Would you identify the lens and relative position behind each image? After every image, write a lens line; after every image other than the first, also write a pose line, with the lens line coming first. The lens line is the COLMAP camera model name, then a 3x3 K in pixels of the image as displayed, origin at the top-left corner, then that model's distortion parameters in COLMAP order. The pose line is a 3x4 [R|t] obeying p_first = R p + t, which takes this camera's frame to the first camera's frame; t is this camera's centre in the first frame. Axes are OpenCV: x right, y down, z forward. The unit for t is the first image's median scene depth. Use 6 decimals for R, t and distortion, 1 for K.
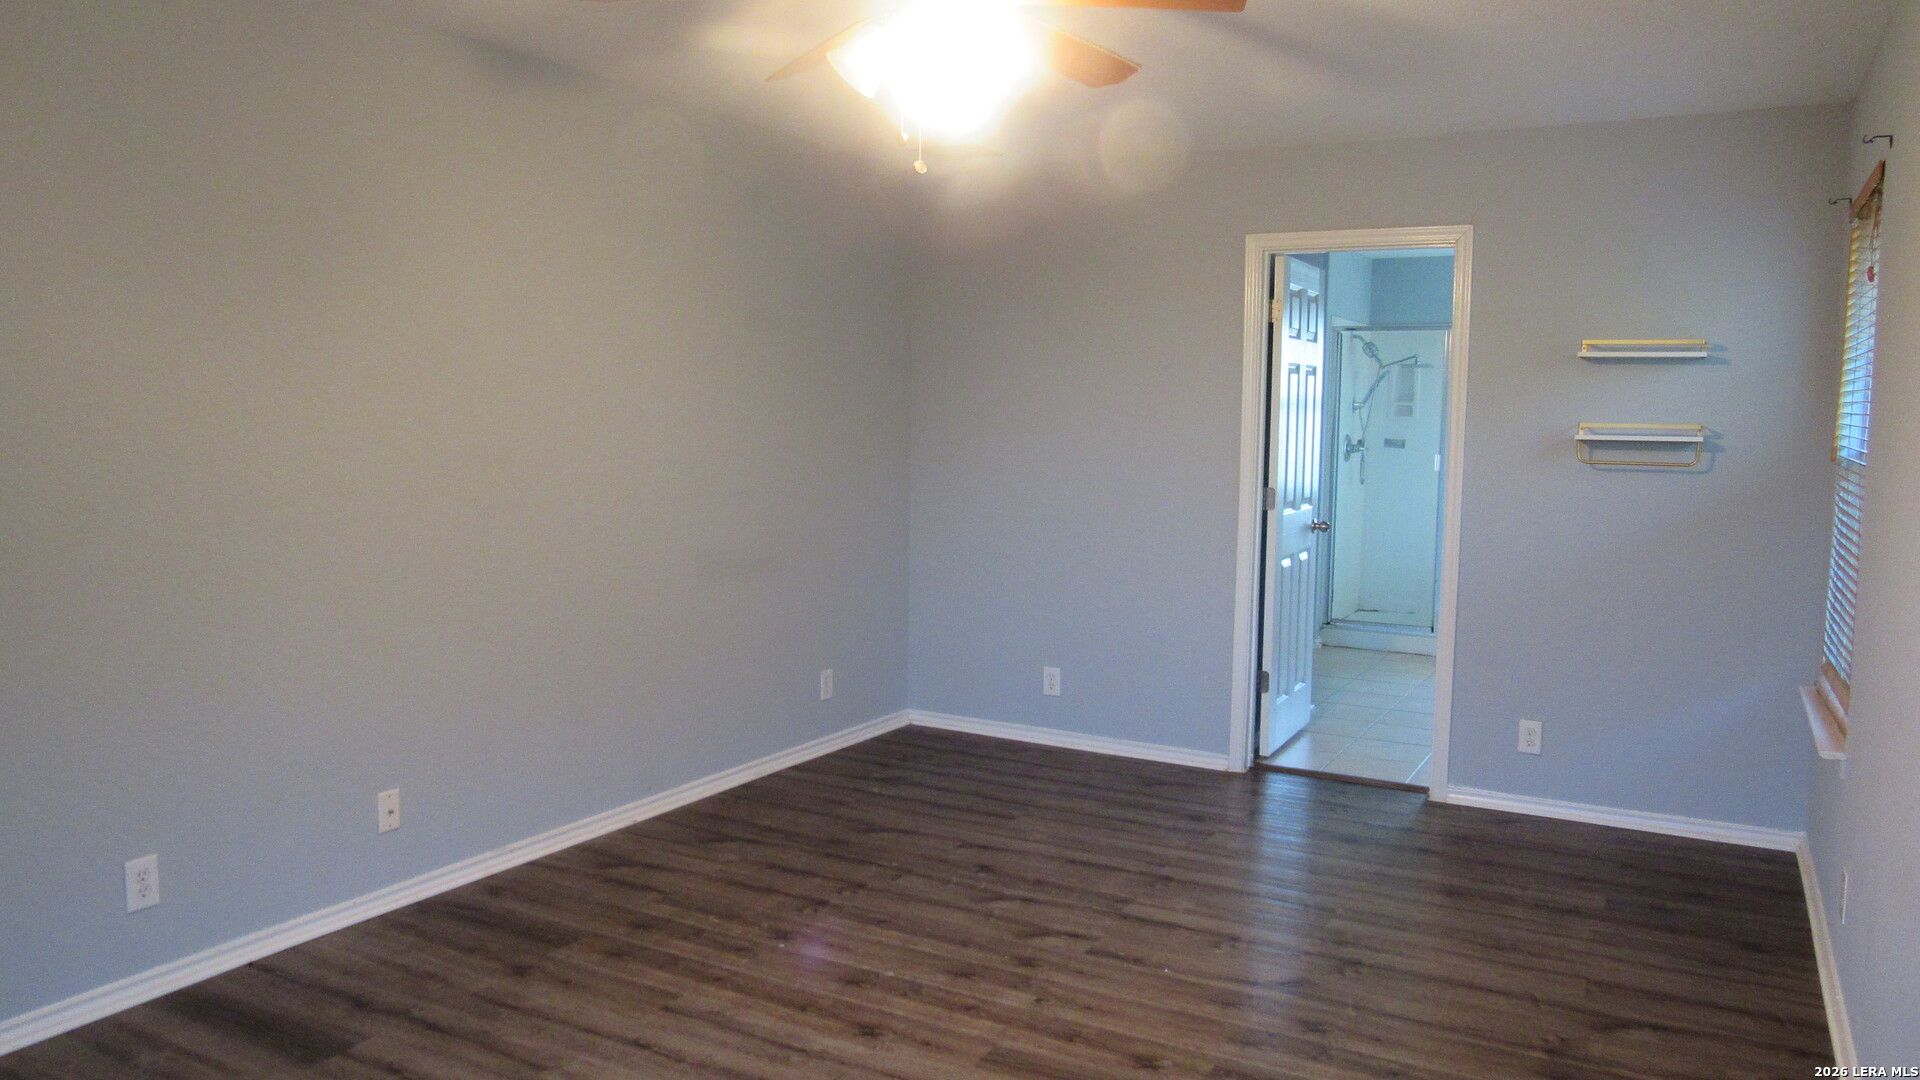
lens RADIAL K [[1384.5, 0, 951.6], [0, 1384.5, 538.7], [0, 0, 1]] dist [-0.027551, 0.016753]
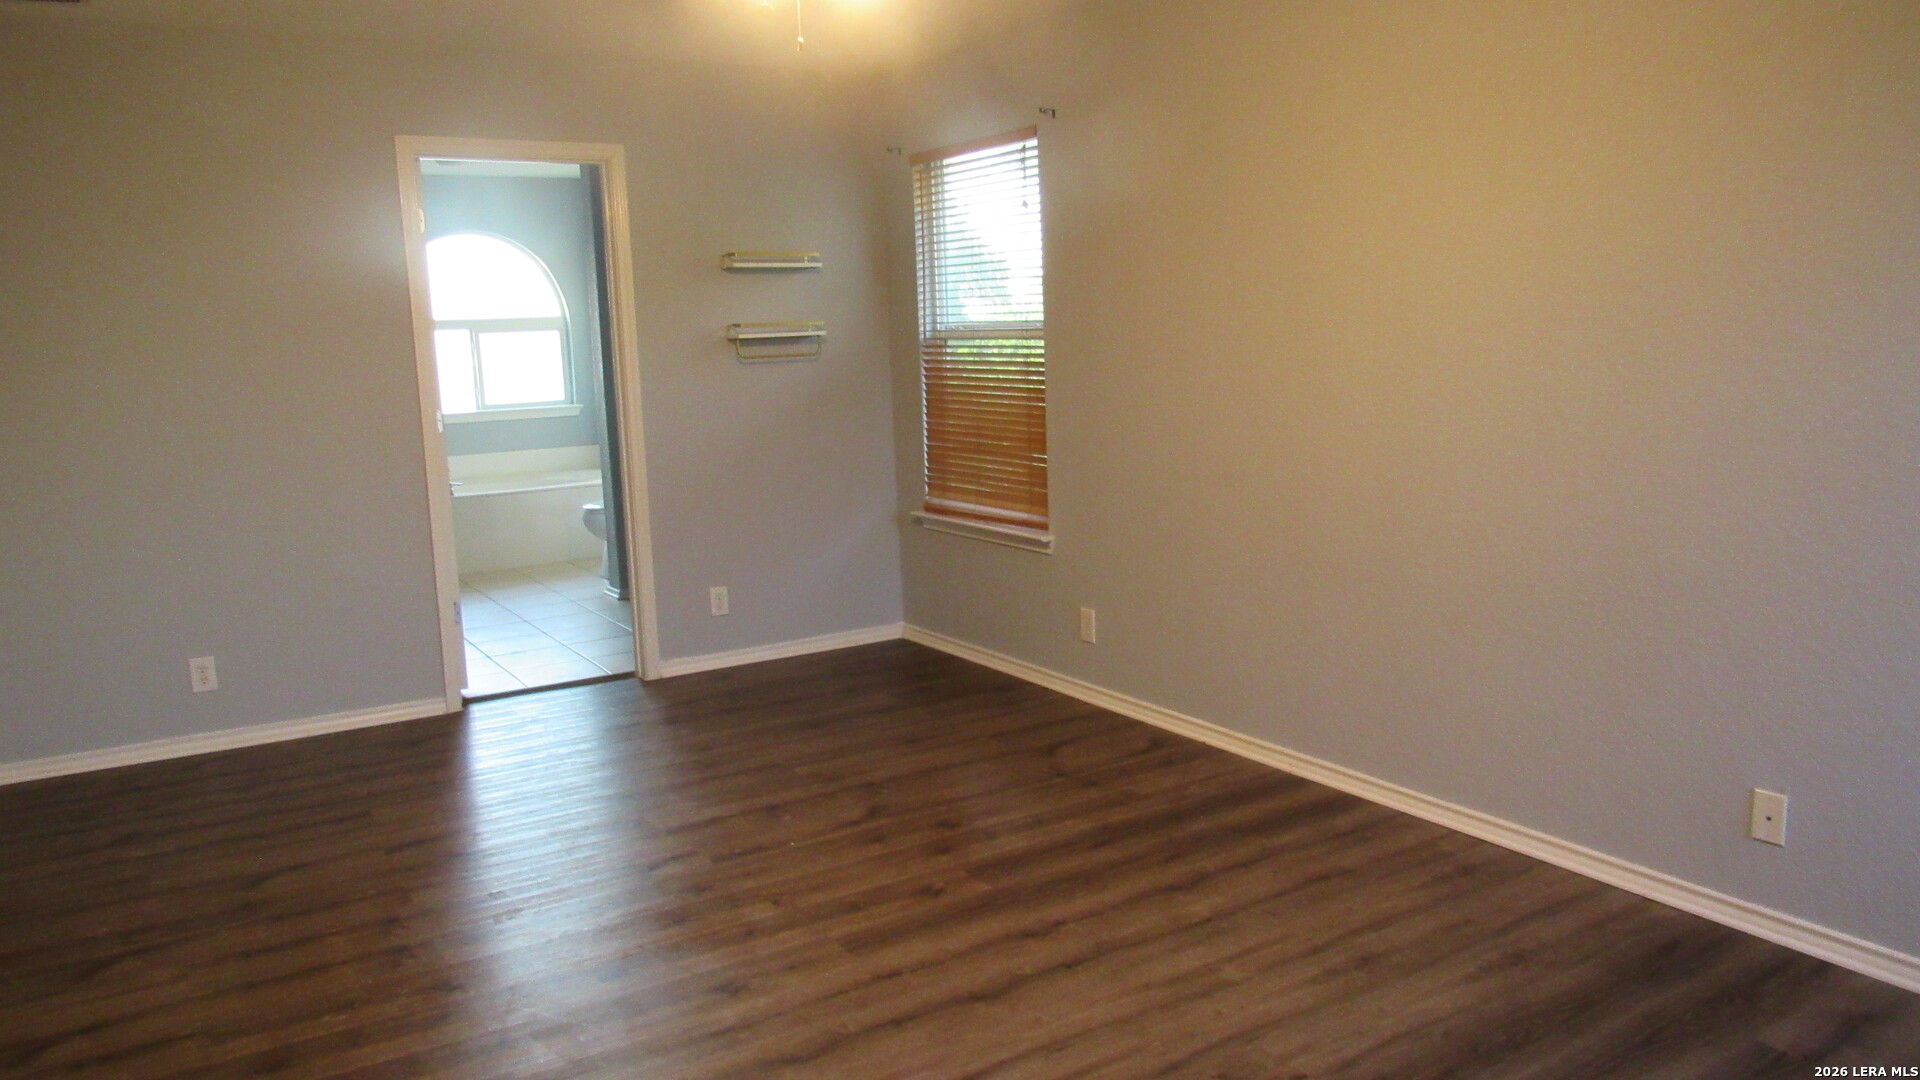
lens RADIAL K [[1384.5, 0, 951.6], [0, 1384.5, 538.7], [0, 0, 1]] dist [-0.027551, 0.016753]
pose [[0.477215, -0.162532, 0.863626, -0.514970], [0.122212, 0.985473, 0.117933, -0.021369], [-0.870247, 0.049266, 0.490145, 0.282027]]
